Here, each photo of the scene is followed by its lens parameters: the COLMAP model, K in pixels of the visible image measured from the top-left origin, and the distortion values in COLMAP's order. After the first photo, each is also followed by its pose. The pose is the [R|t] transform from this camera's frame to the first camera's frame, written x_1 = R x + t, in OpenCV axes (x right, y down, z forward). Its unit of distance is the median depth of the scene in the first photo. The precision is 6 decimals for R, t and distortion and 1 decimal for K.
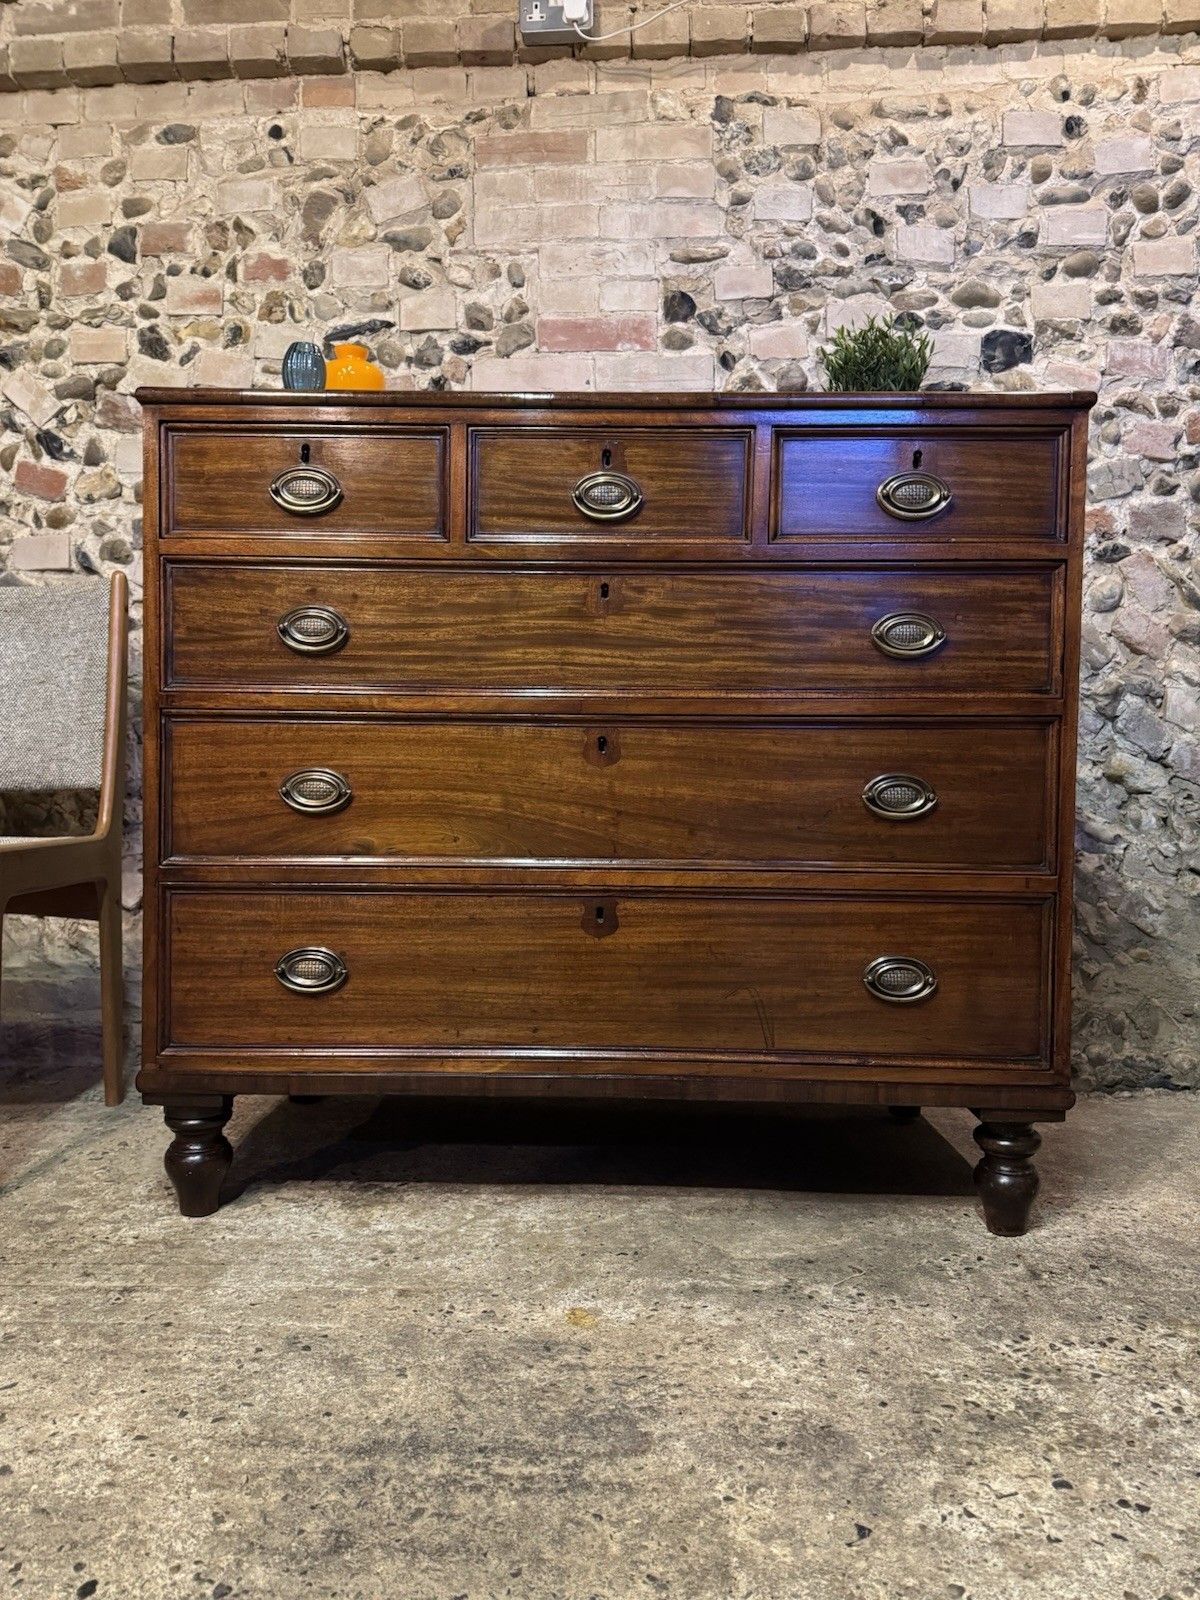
lens RADIAL K [[1146.5, 0, 601.7], [0, 1146.5, 791.2], [0, 0, 1]] dist [0.008548, -0.008658]
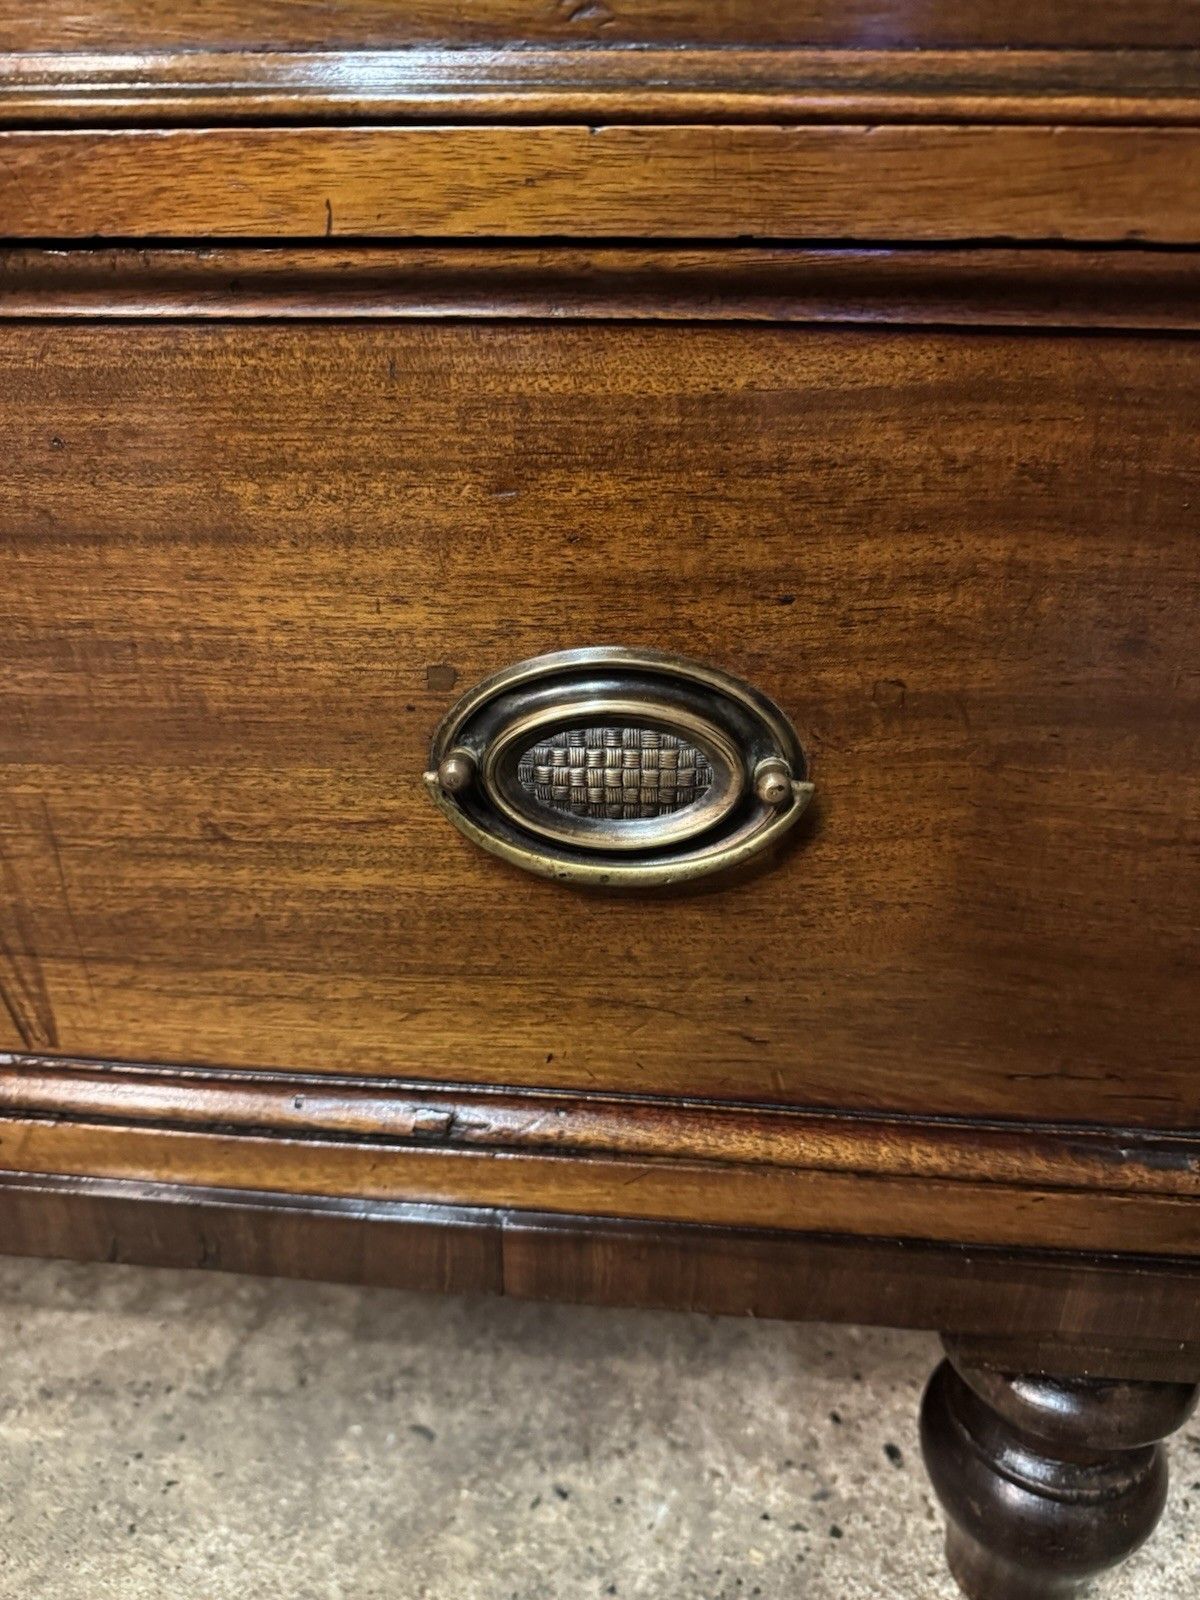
lens RADIAL K [[1145.2, 0, 597.0], [0, 1145.2, 795.9], [0, 0, 1]] dist [0.017955, -0.019114]
pose [[0.997572, 0.026835, -0.064270, 0.170579], [-0.001090, 0.928693, 0.370848, 0.062056], [0.069639, -0.369877, 0.926467, 0.521497]]
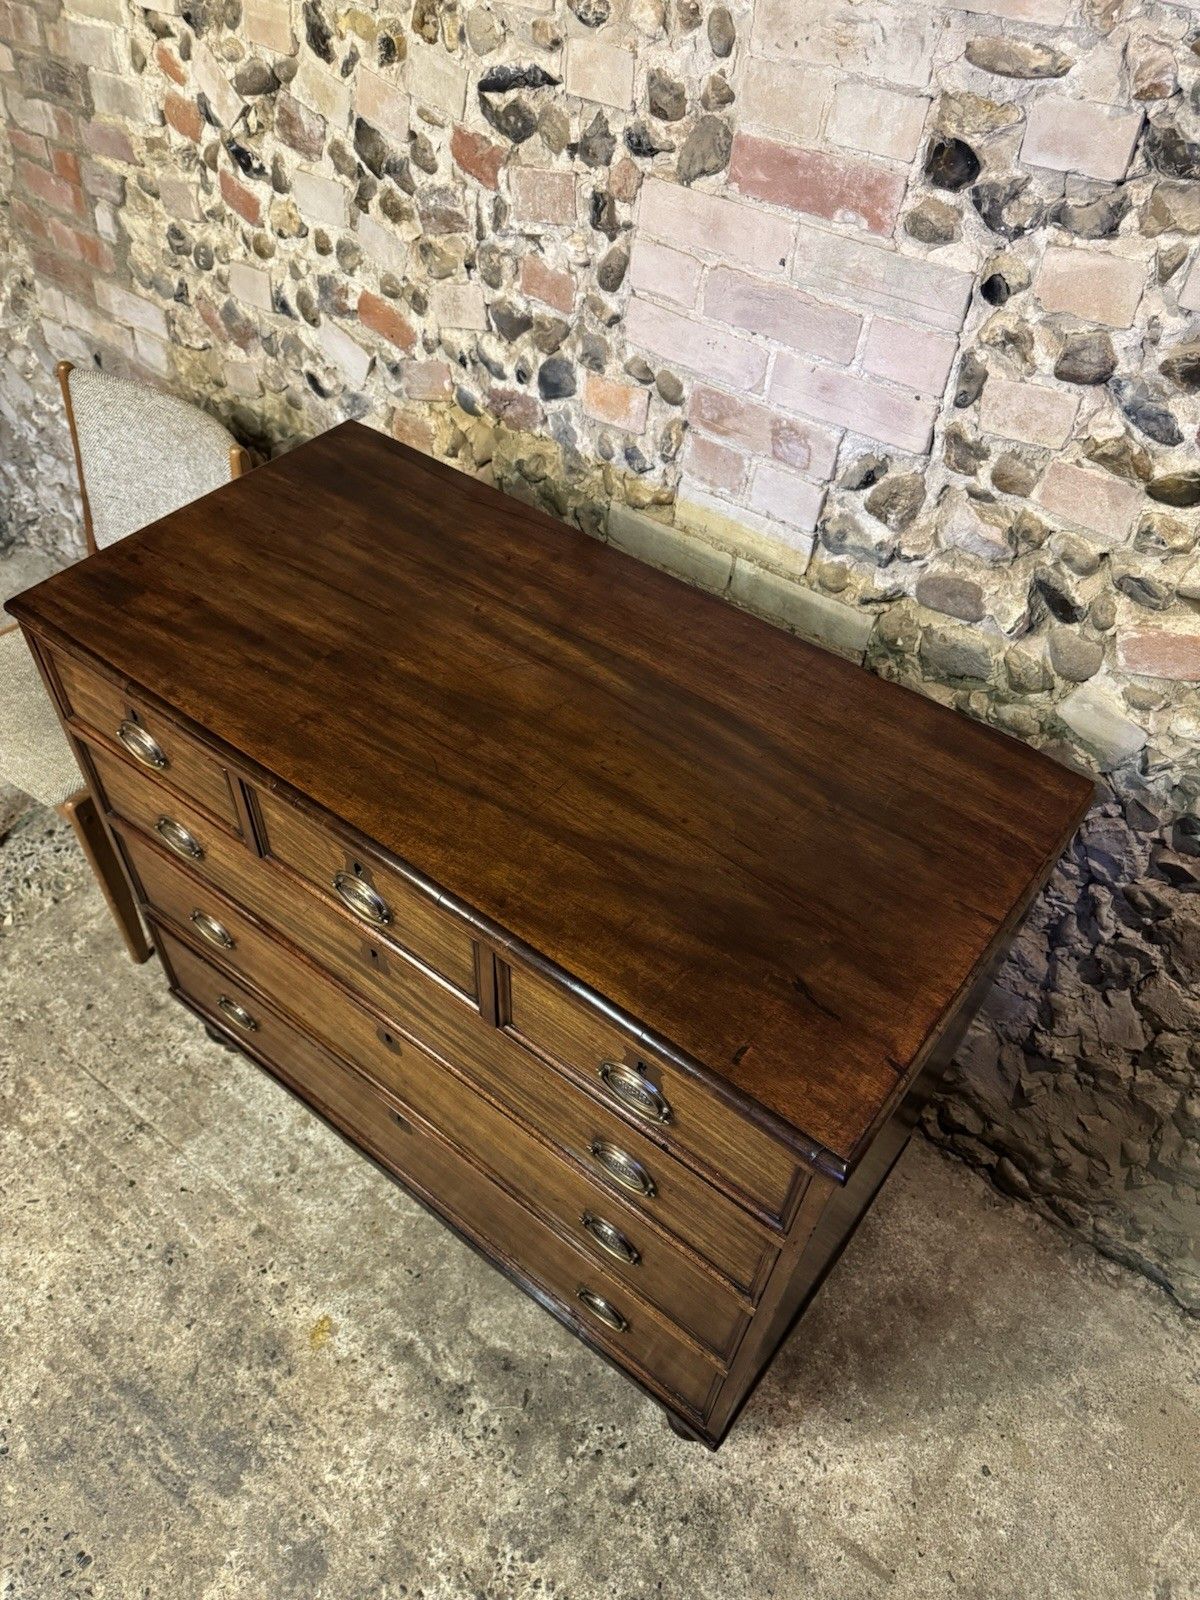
lens RADIAL K [[1150.2, 0, 590.8], [0, 1150.2, 800.4], [0, 0, 1]] dist [0.004632, -0.006875]
pose [[0.801766, 0.452633, -0.390249, 0.291955], [-0.047044, 0.698758, 0.713810, -0.605076], [0.595784, -0.553950, 0.581534, 0.395043]]
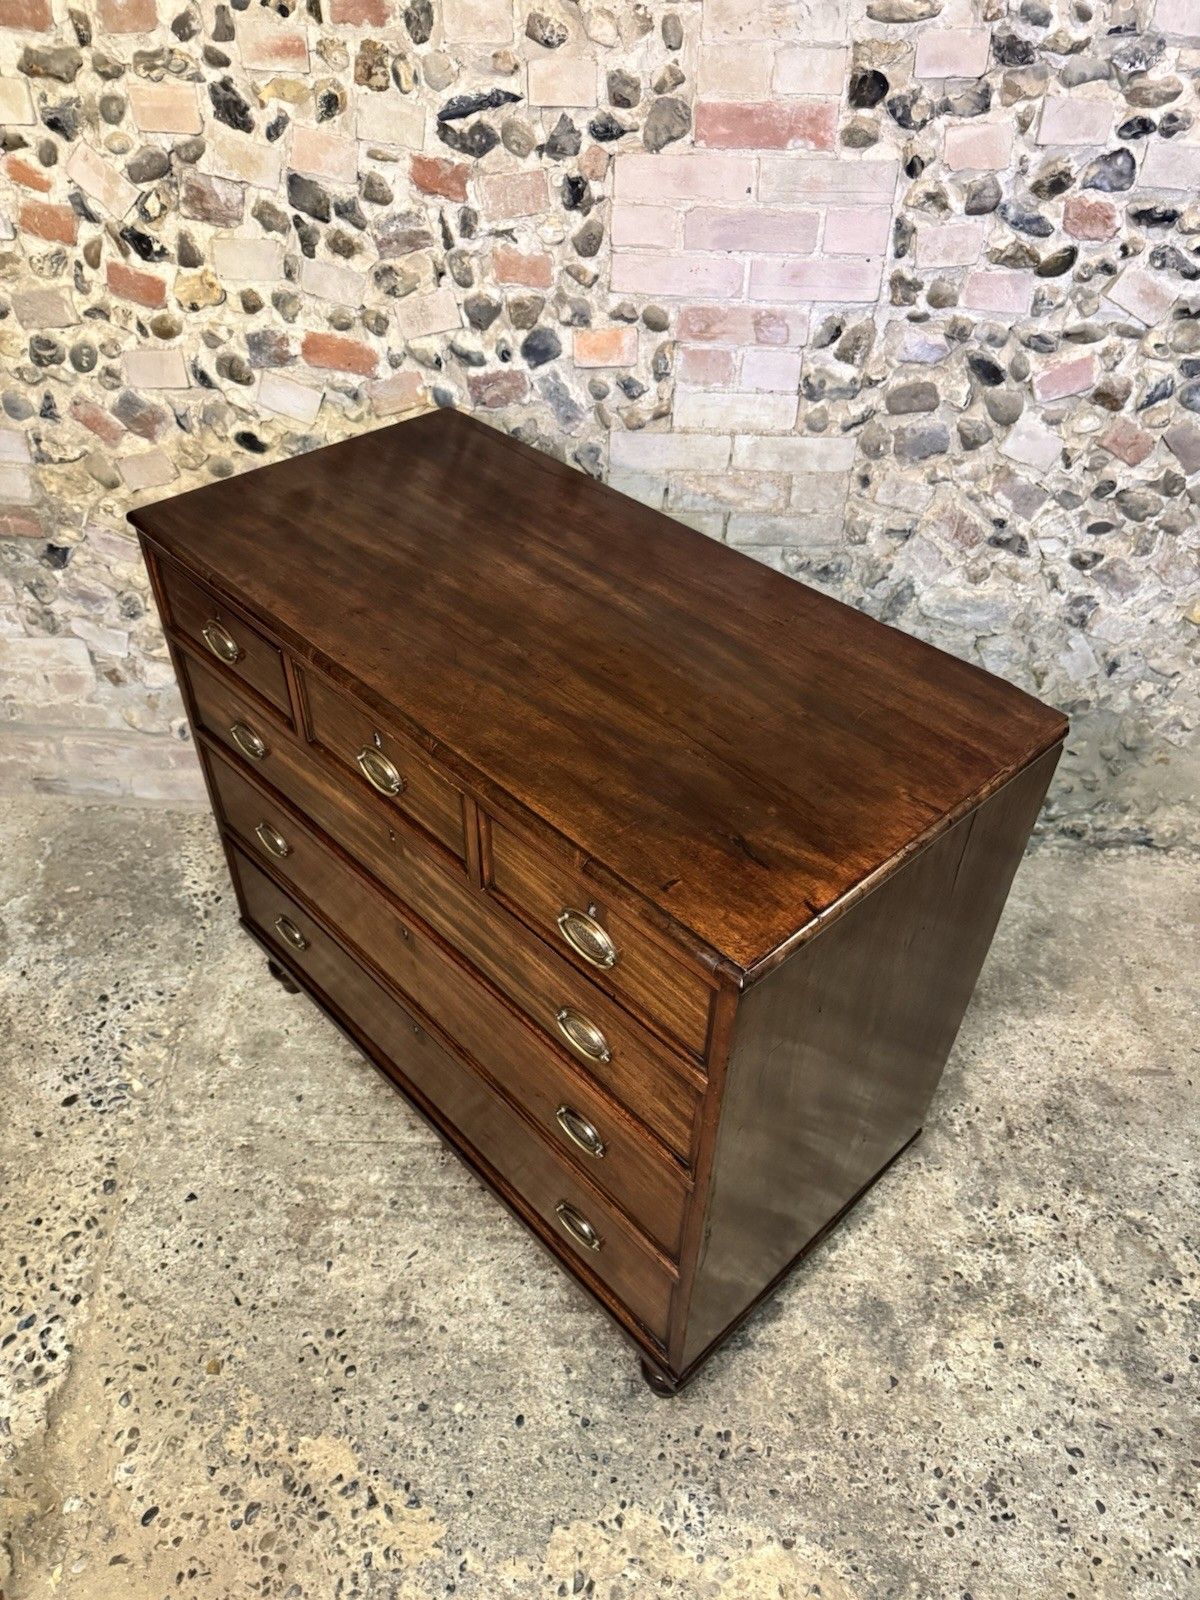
lens RADIAL K [[1153.1, 0, 595.5], [0, 1153.1, 797.4], [0, 0, 1]] dist [0.006563, -0.010934]
pose [[0.999790, 0.016837, 0.011678, -0.130932], [-0.020429, 0.775066, 0.631551, -0.552571], [0.001582, -0.631656, 0.775247, 0.035178]]
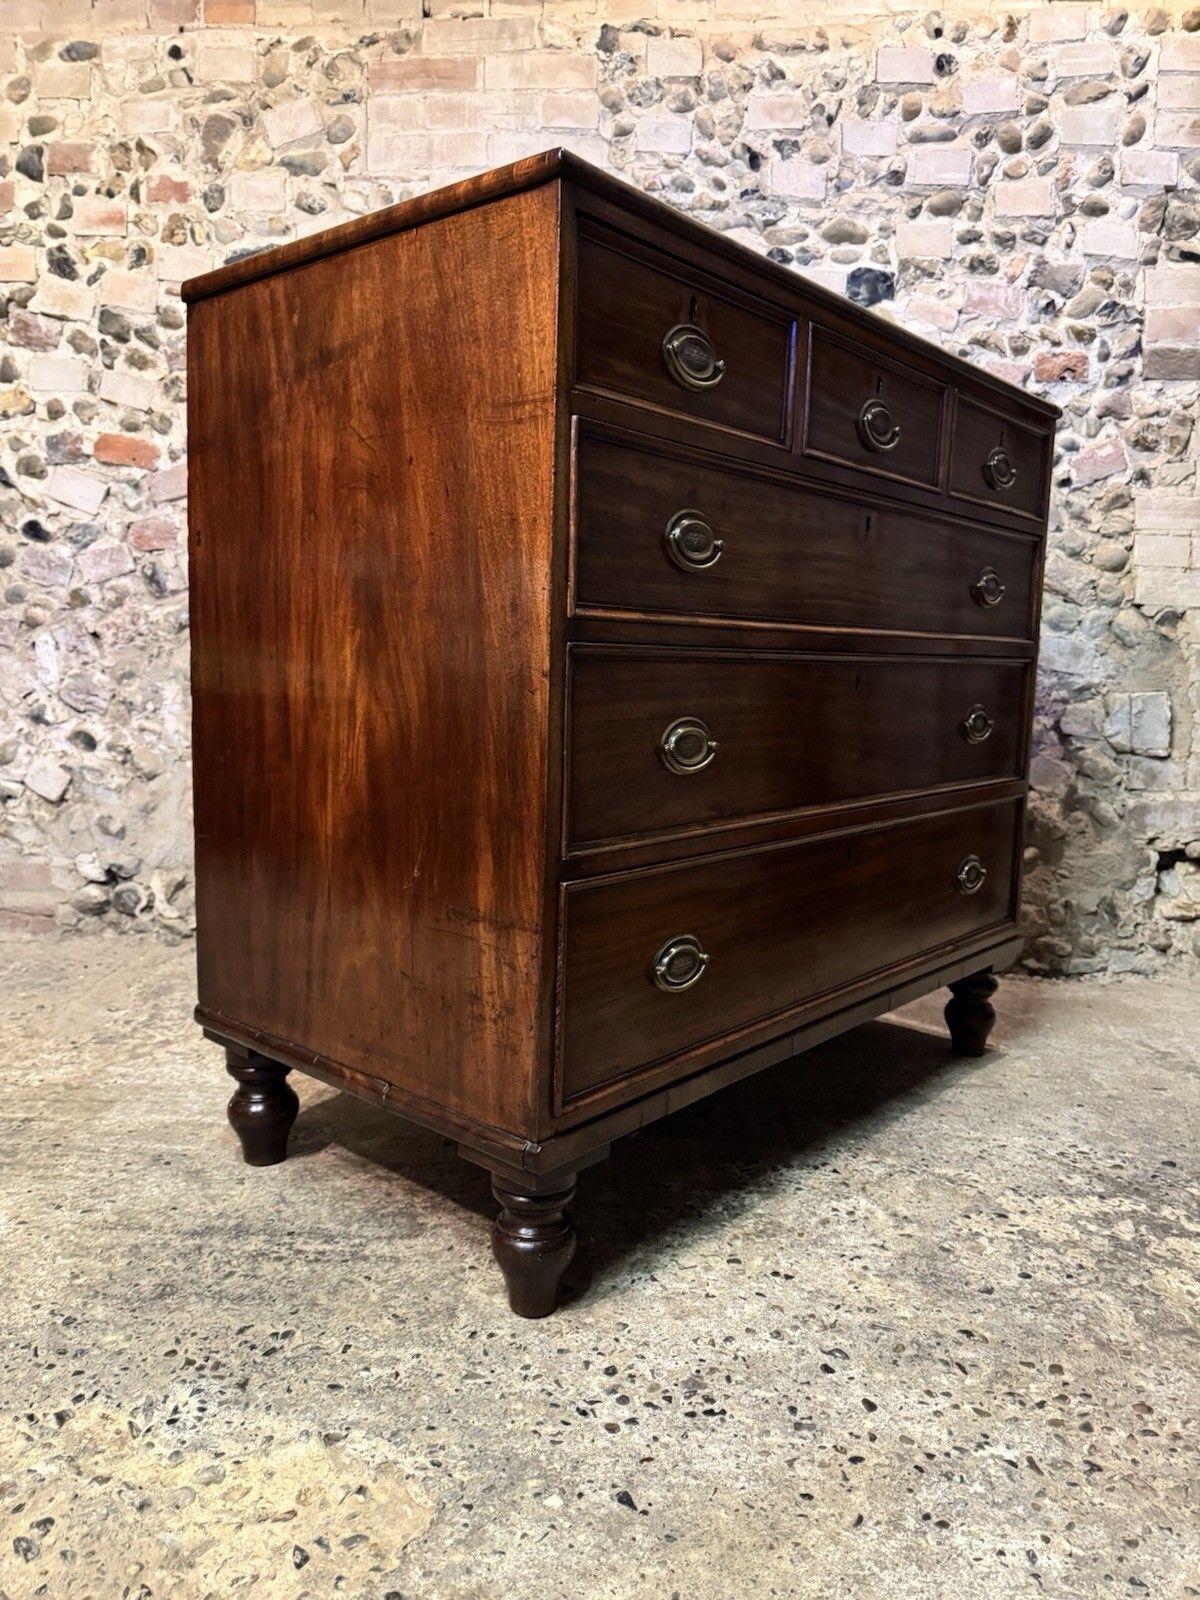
lens RADIAL K [[1153.1, 0, 595.5], [0, 1153.1, 797.4], [0, 0, 1]] dist [0.006563, -0.010934]
pose [[0.999838, 0.014331, 0.010926, 0.094142], [-0.015345, 0.994947, 0.099217, -0.018129], [-0.009449, -0.099369, 0.995006, -0.101508]]
